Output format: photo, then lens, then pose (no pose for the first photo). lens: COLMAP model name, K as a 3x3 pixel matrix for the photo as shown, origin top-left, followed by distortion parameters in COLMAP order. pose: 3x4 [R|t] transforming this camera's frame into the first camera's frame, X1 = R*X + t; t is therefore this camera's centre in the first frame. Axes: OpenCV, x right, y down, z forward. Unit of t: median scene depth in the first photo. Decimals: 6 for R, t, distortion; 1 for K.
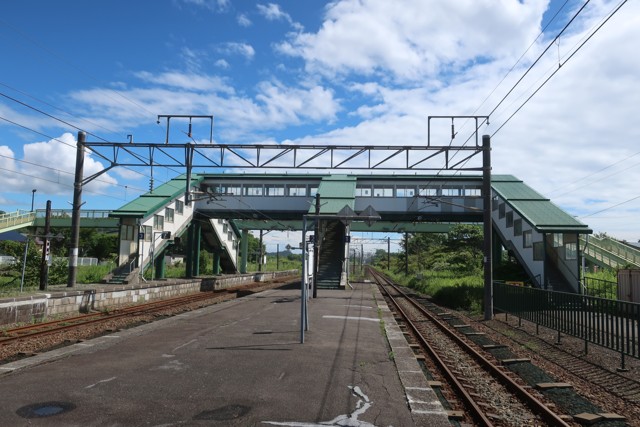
lens RADIAL K [[504.2, 0, 321.8], [0, 504.2, 215.4], [0, 0, 1]] dist [-0.003293, 0.001064]
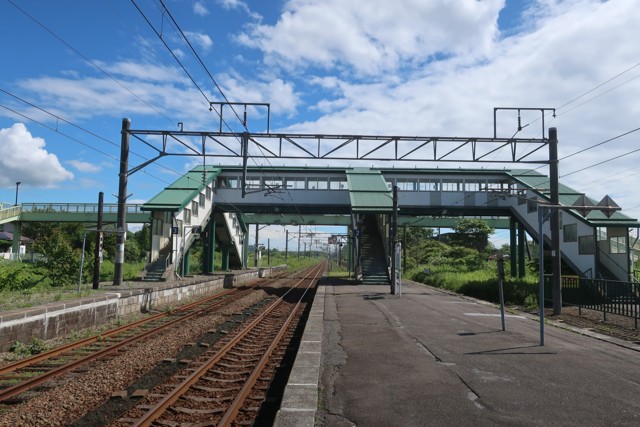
lens RADIAL K [[504.4, 0, 318.6], [0, 504.4, 227.8], [0, 0, 1]] dist [-0.004814, -0.004980]
pose [[0.997125, -0.001646, 0.075761, -0.118238], [-0.000992, 0.999395, 0.034773, 0.001550], [-0.075772, -0.034748, 0.996520, 0.026635]]
